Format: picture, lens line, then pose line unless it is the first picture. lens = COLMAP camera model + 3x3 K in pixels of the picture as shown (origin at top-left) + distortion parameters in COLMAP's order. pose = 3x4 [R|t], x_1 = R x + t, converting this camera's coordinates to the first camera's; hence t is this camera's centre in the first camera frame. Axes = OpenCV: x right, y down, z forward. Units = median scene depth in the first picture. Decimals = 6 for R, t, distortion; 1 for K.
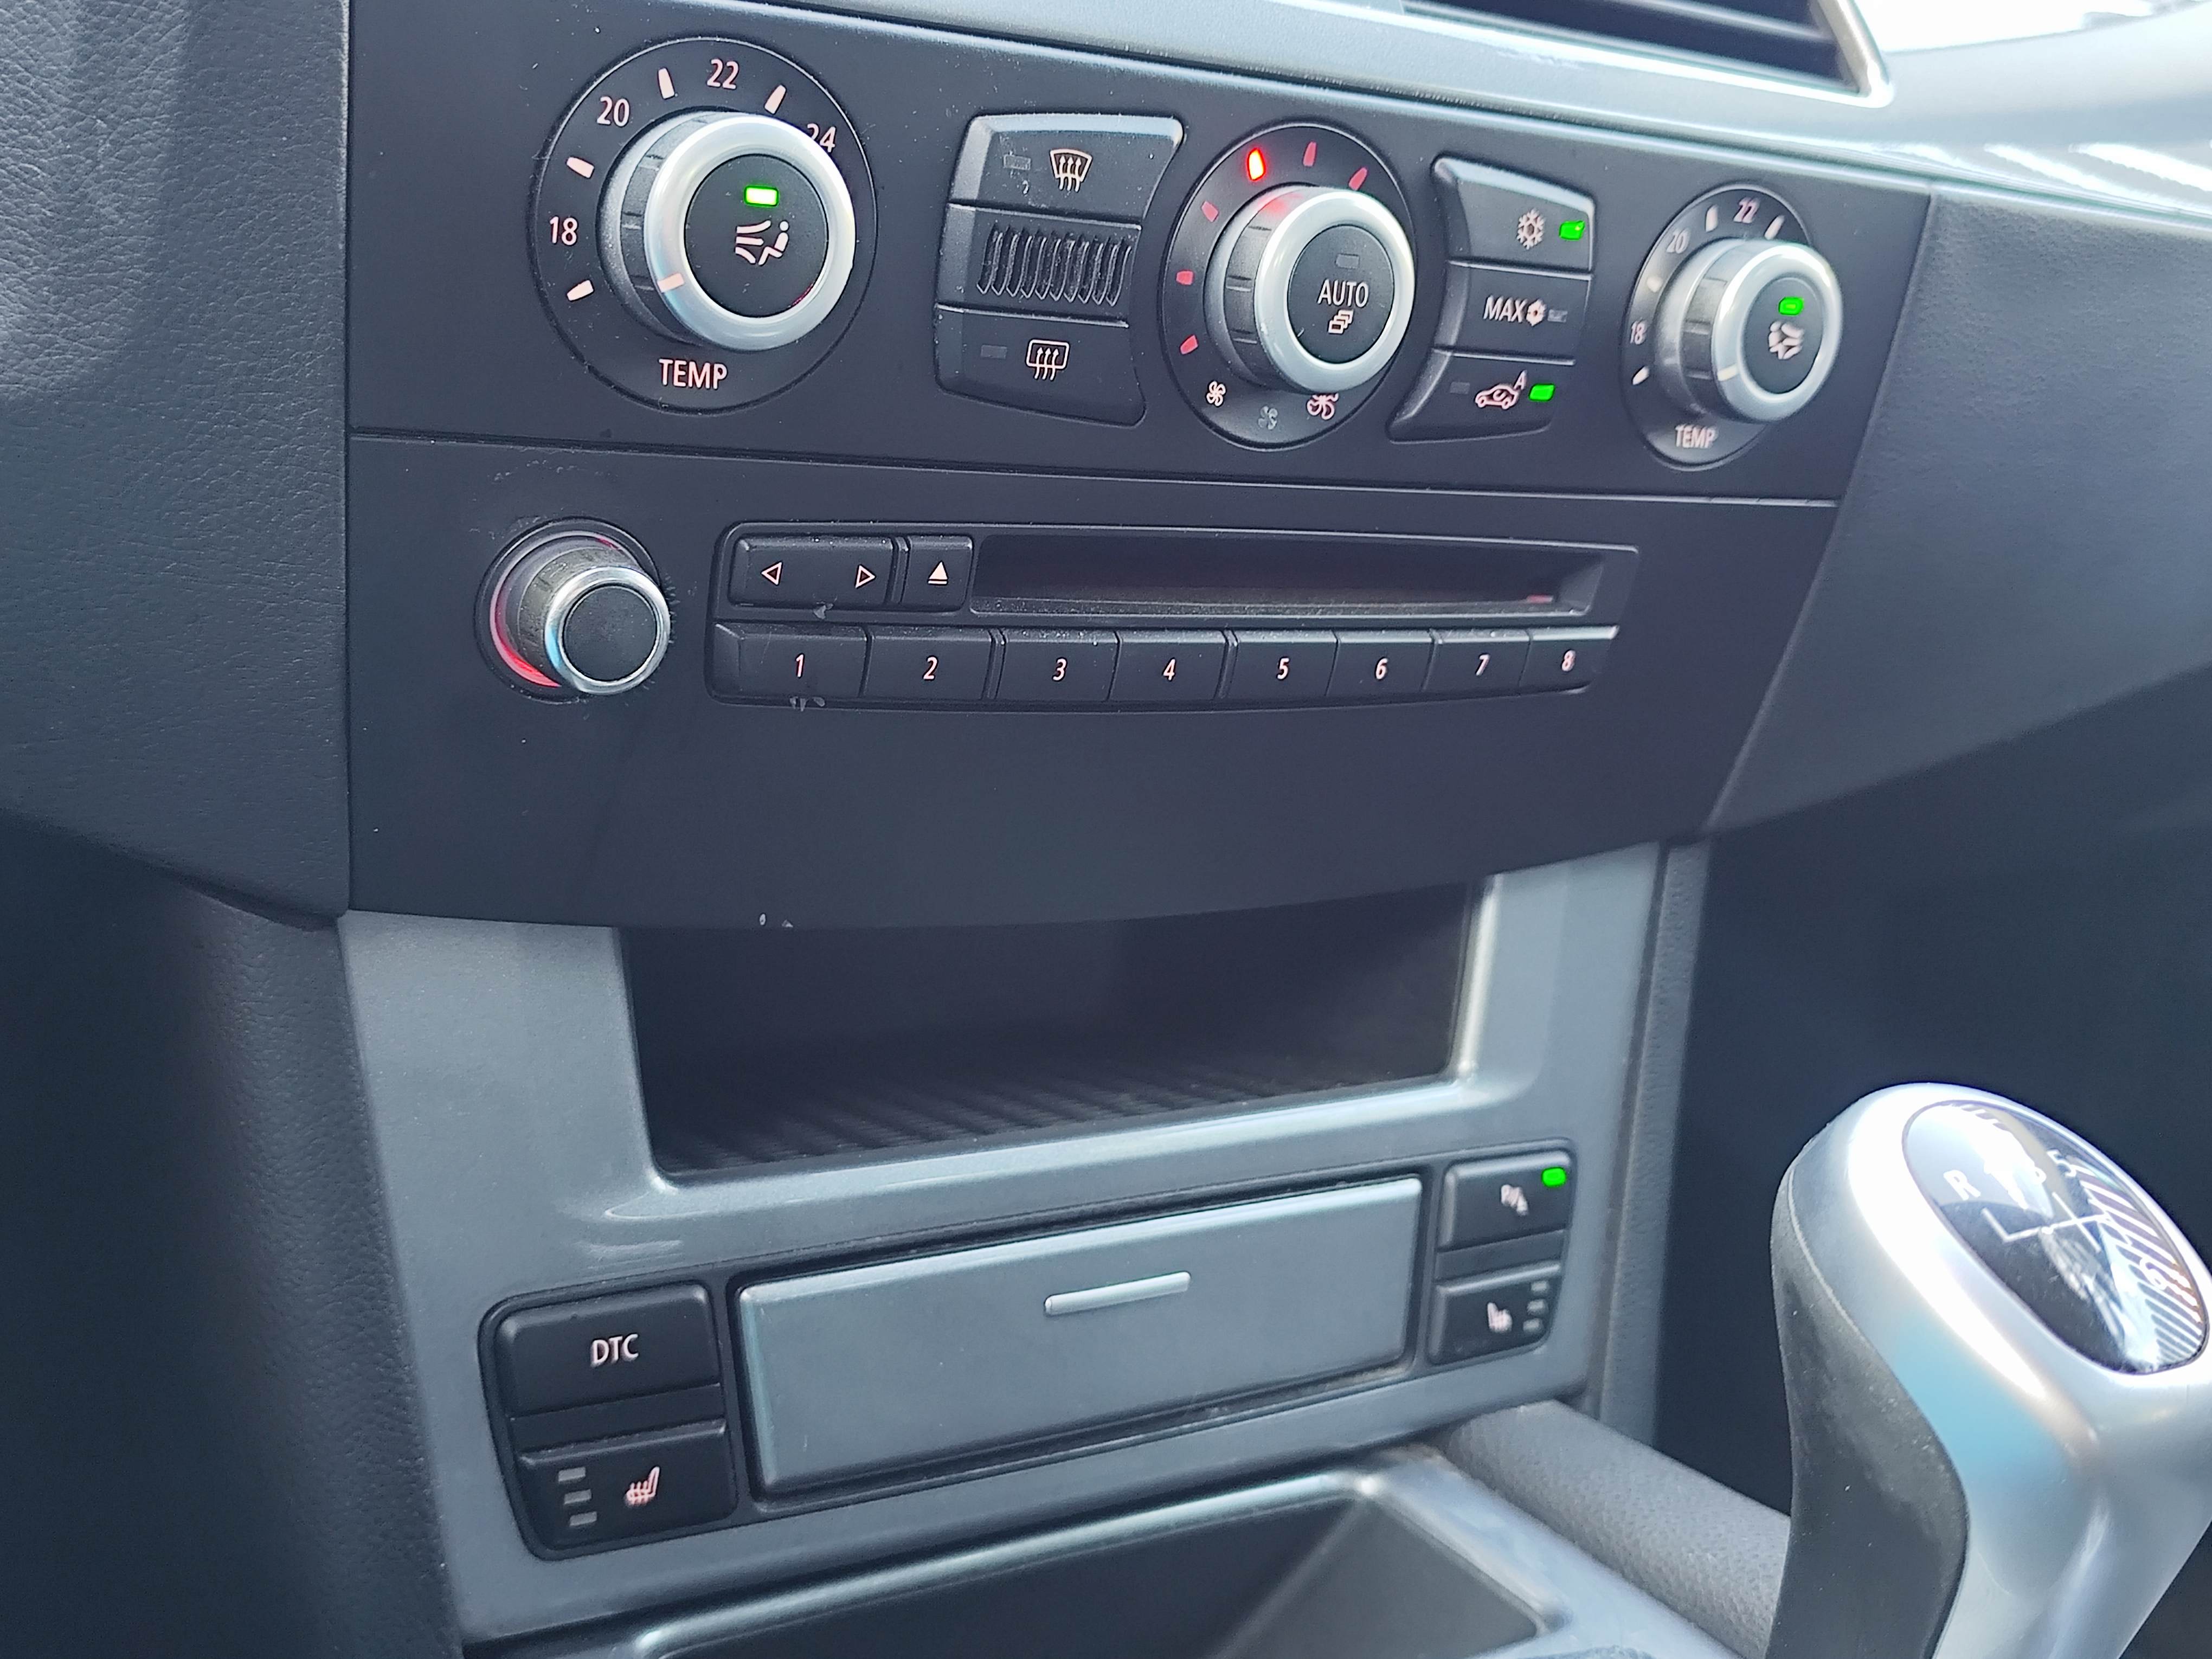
lens RADIAL K [[2589.4, 0, 1105.7], [0, 2589.4, 830.6], [0, 0, 1]] dist [0.006711, 0.000000]
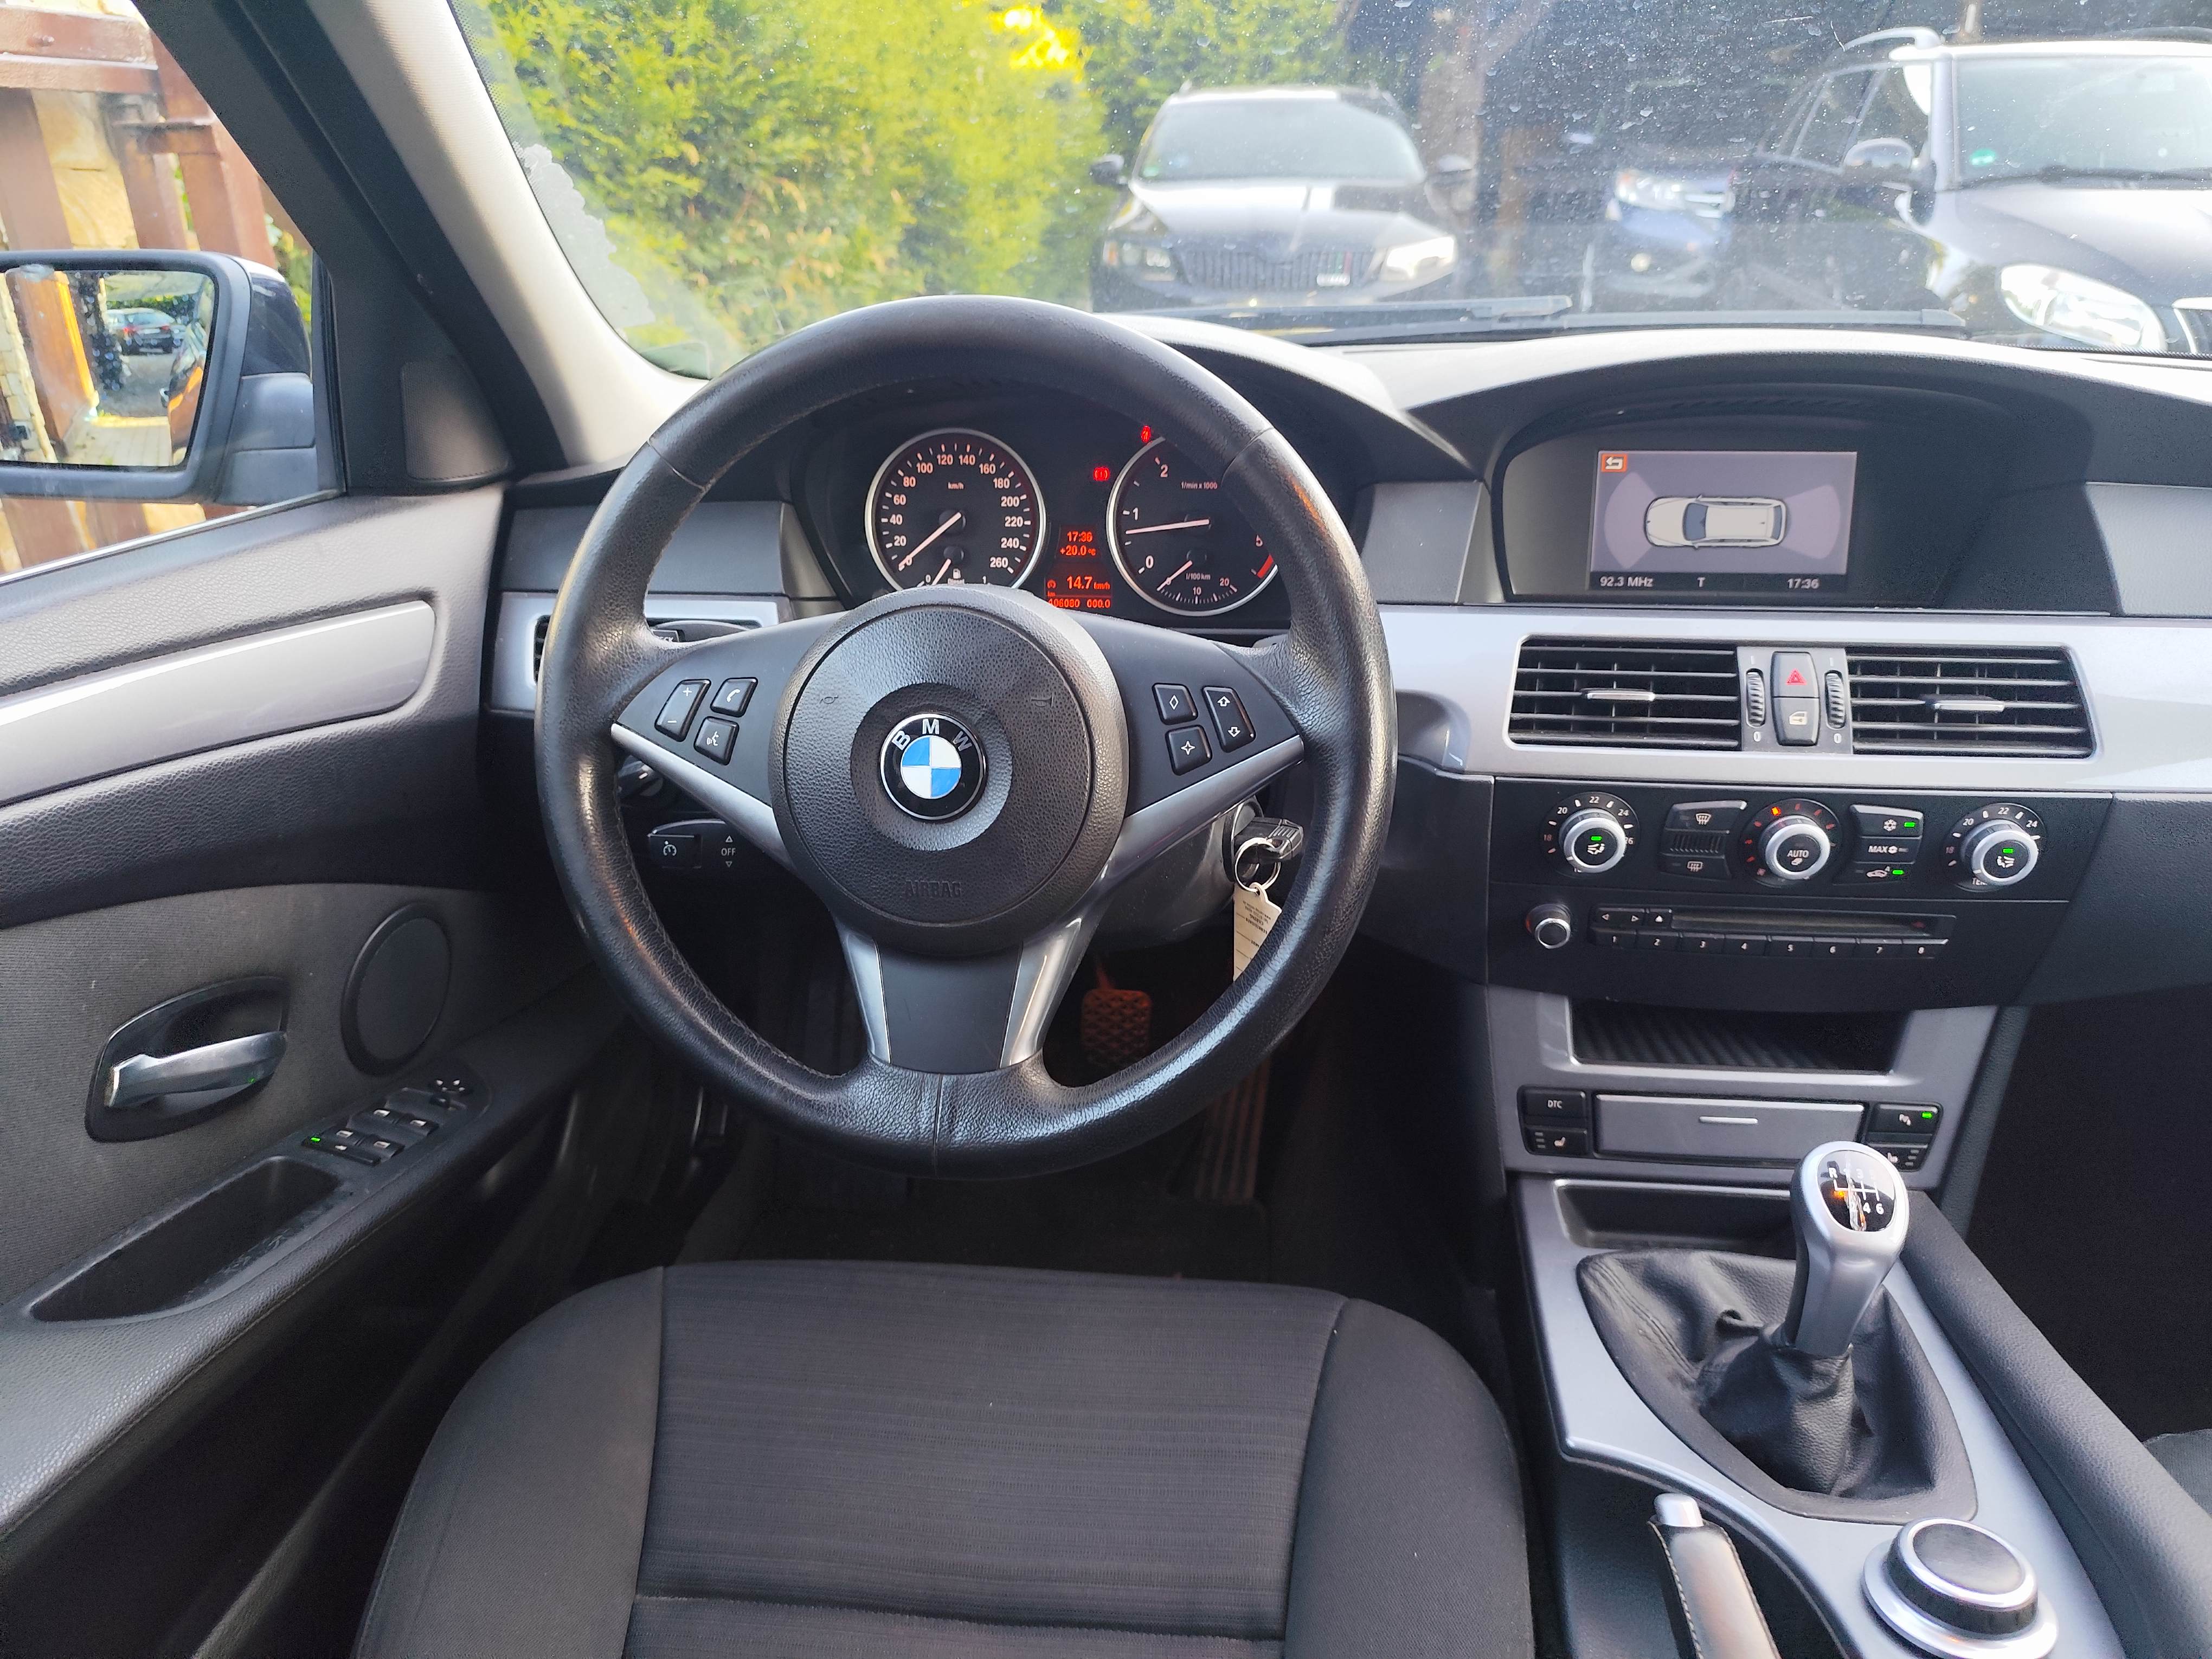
lens RADIAL K [[1482.8, 0, 1104.9], [0, 1482.8, 830.4], [0, 0, 1]] dist [0.001260, 0.000813]
pose [[0.774316, 0.142774, -0.616482, 0.518837], [-0.063124, 0.986783, 0.149248, -0.423281], [0.629643, -0.076650, 0.773094, -0.919381]]
